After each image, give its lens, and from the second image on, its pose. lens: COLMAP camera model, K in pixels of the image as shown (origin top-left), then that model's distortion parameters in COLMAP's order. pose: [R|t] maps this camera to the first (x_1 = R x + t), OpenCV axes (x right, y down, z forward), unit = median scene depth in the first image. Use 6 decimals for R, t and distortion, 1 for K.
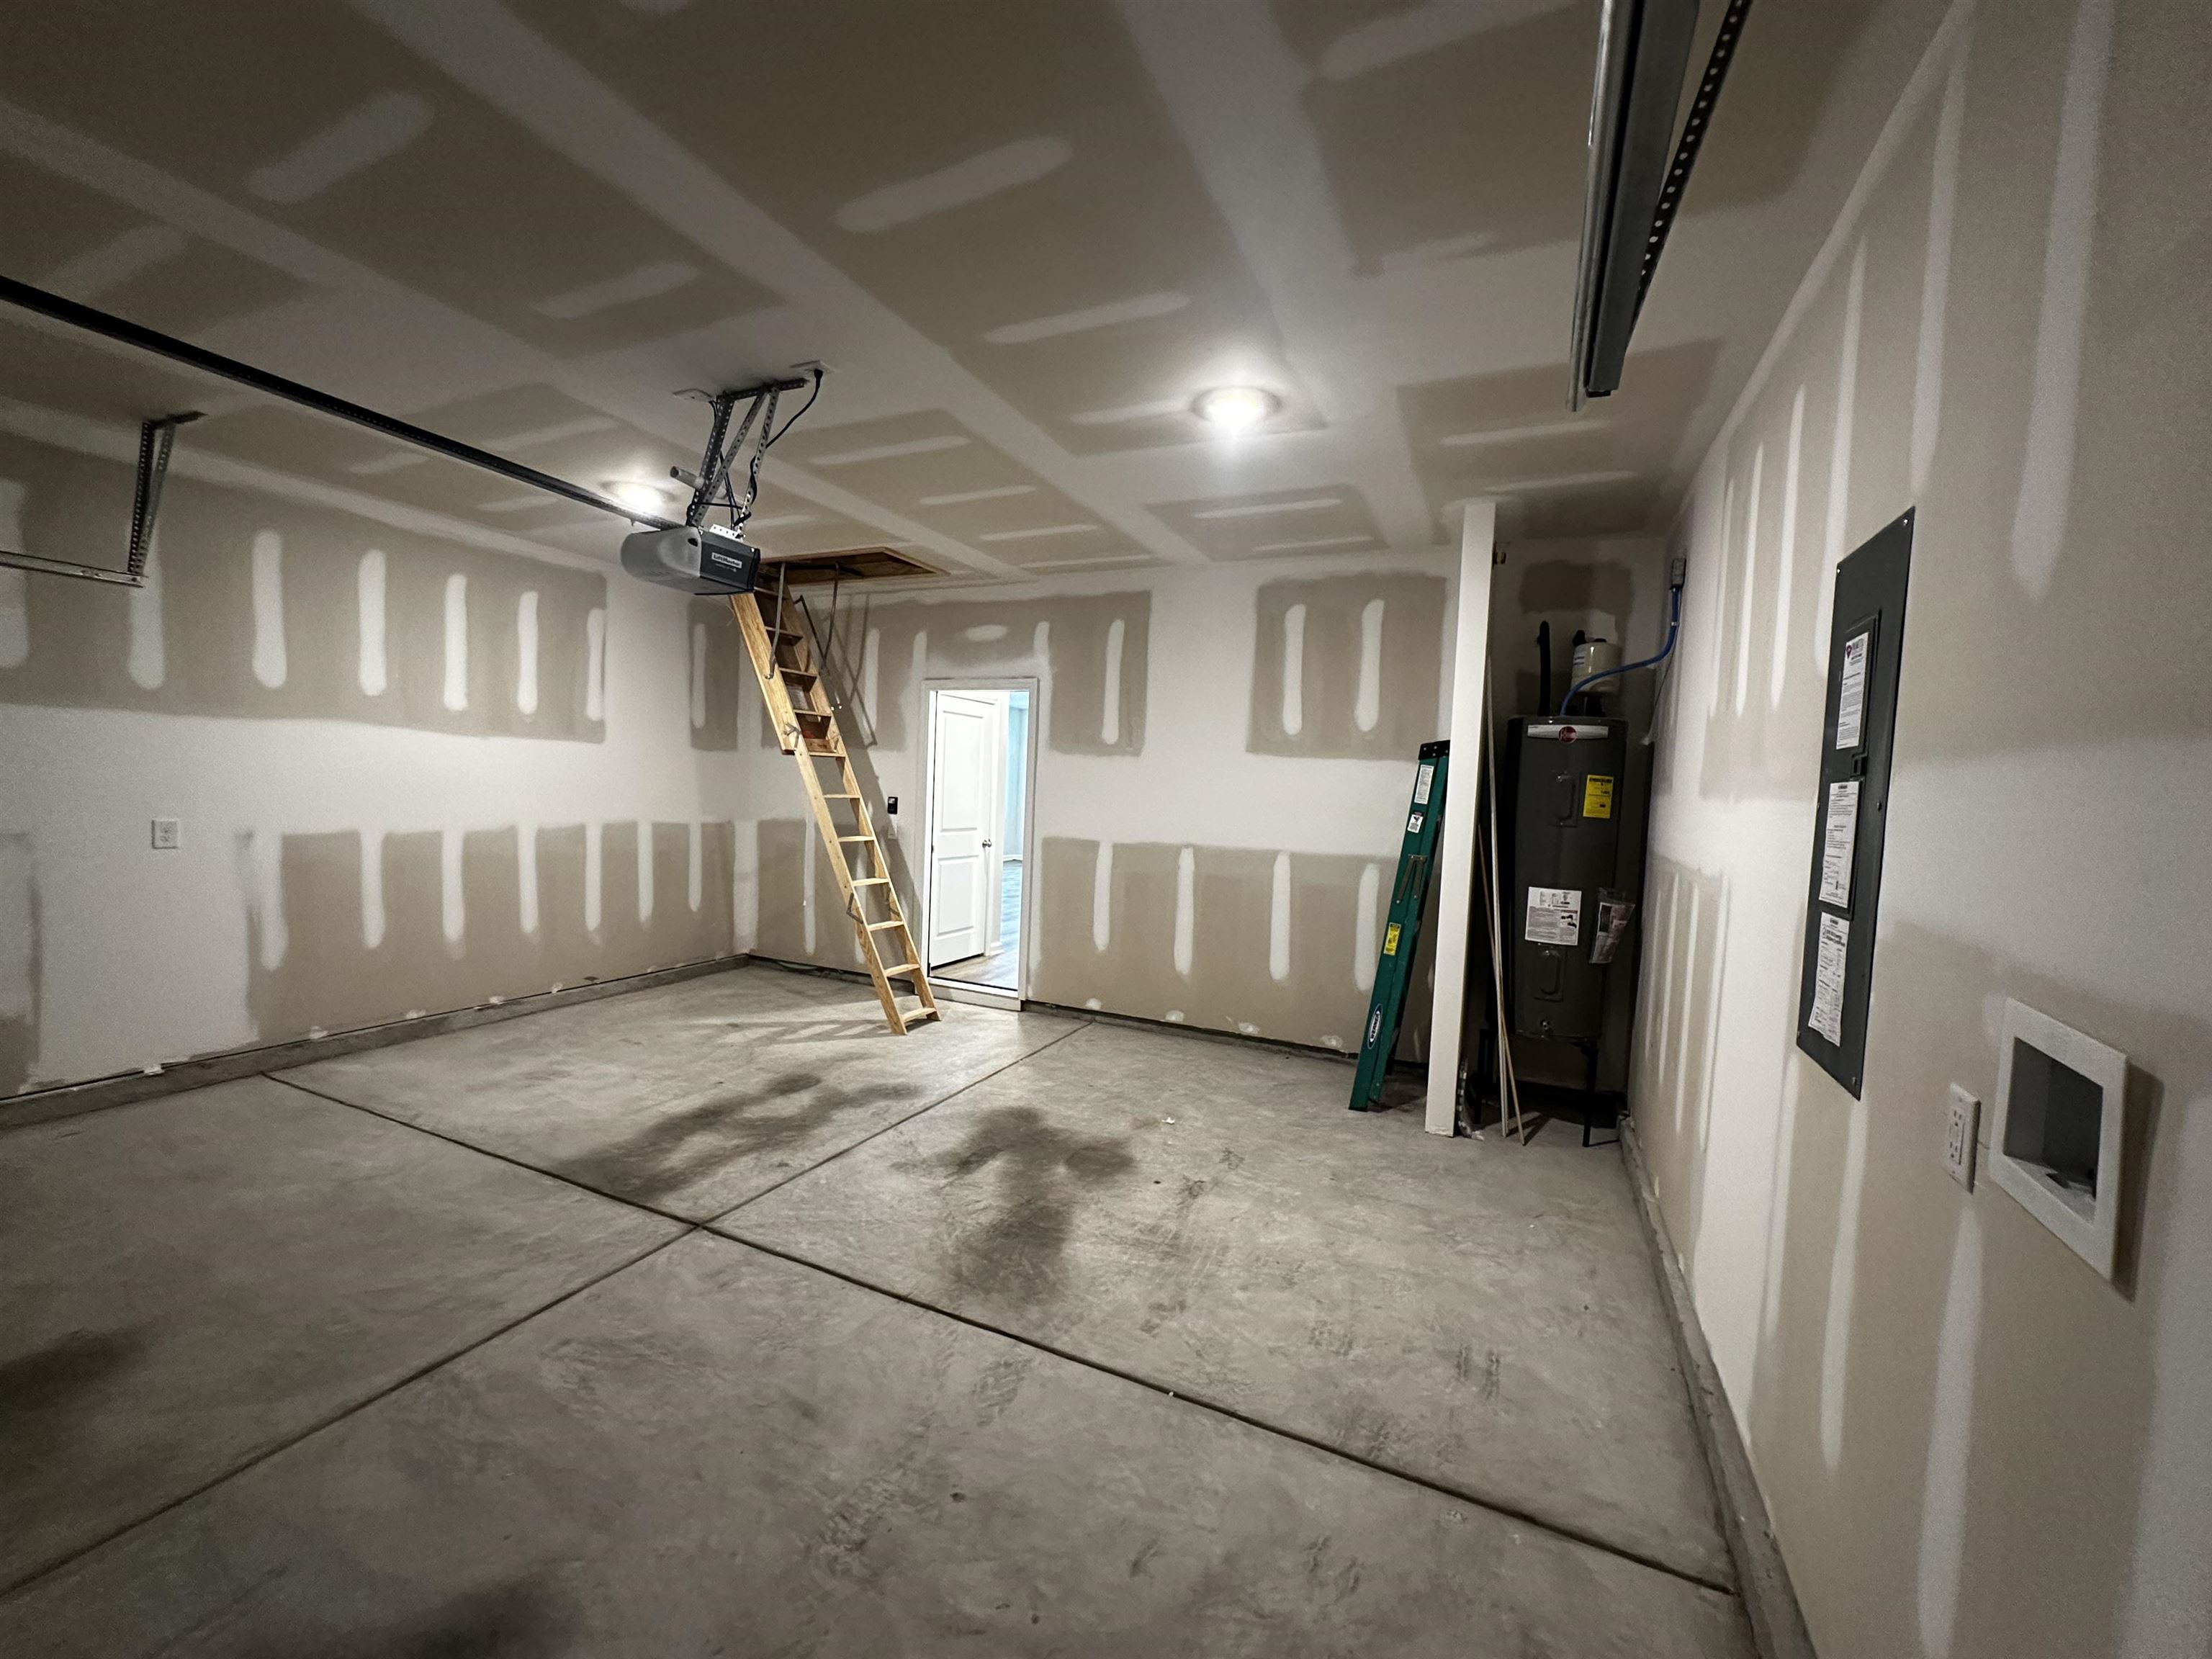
lens RADIAL K [[890.5, 0, 1099.2], [0, 890.5, 828.9], [0, 0, 1]] dist [-0.003559, 0.001249]
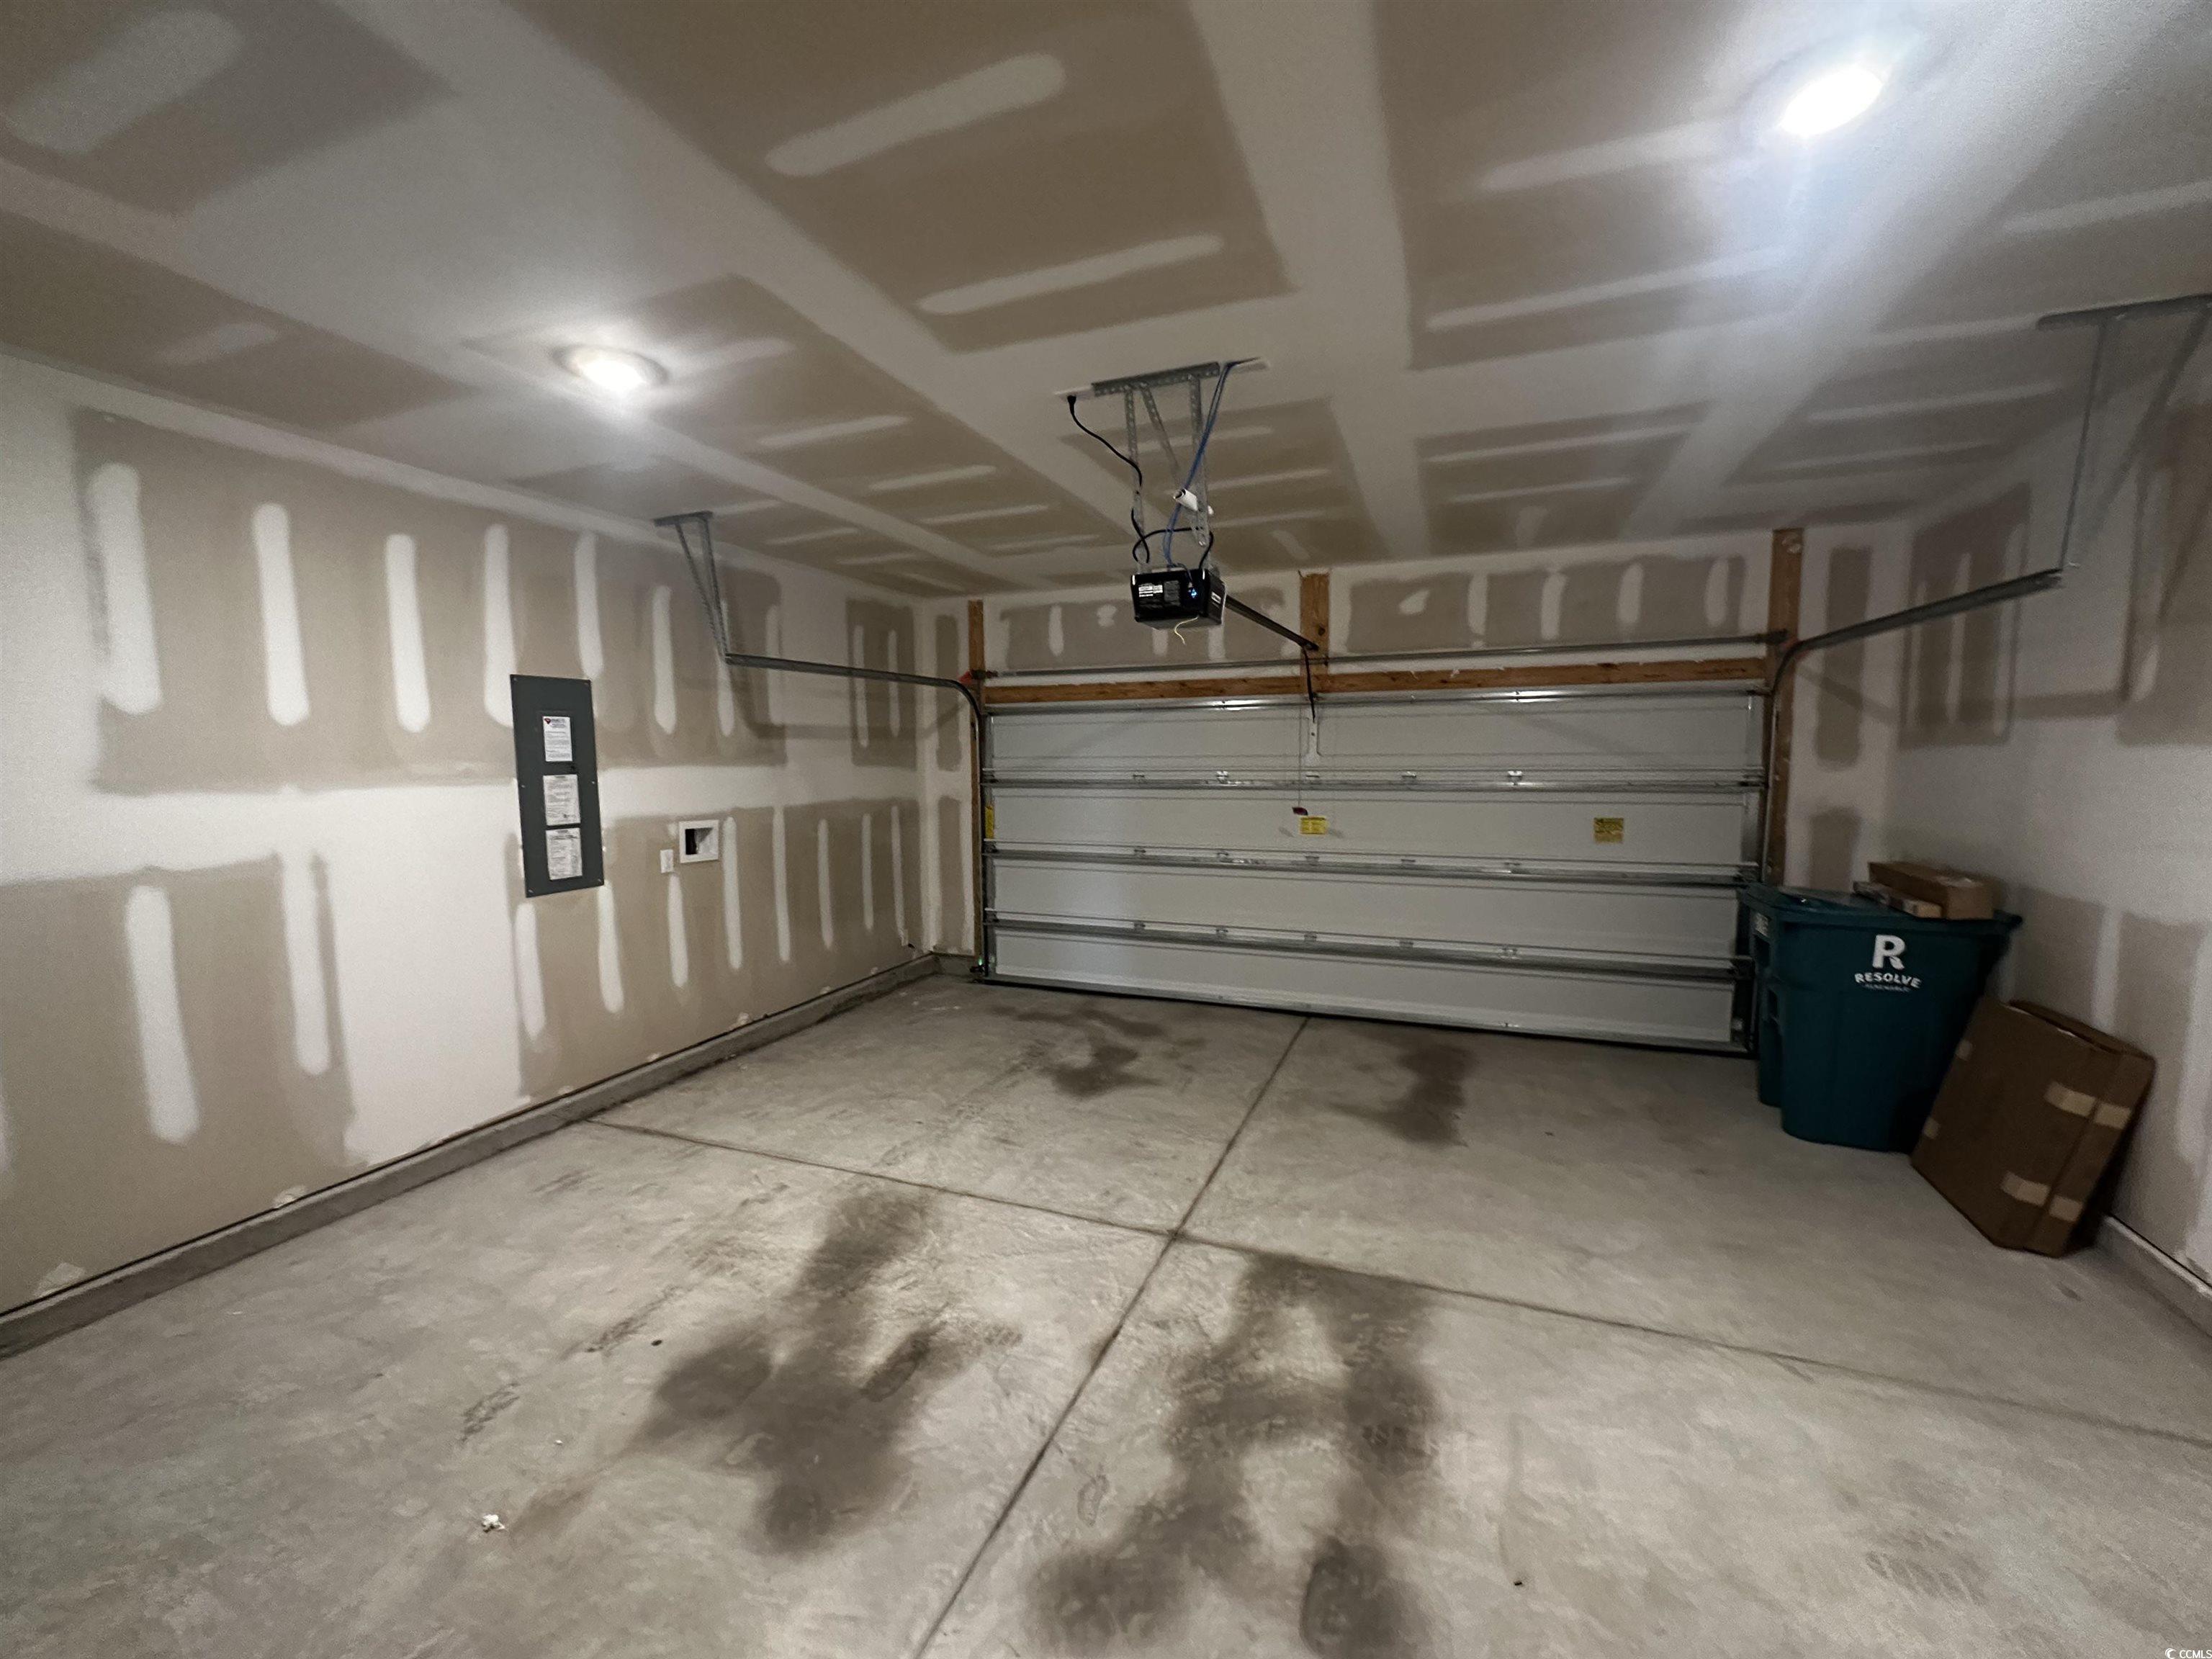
lens RADIAL K [[890.5, 0, 1099.5], [0, 890.5, 824.5], [0, 0, 1]] dist [-0.003559, 0.001249]
pose [[-0.997663, -0.029800, -0.061494, -0.251725], [-0.037496, 0.991058, 0.128053, -0.143441], [0.057128, 0.130059, -0.989859, 1.749622]]
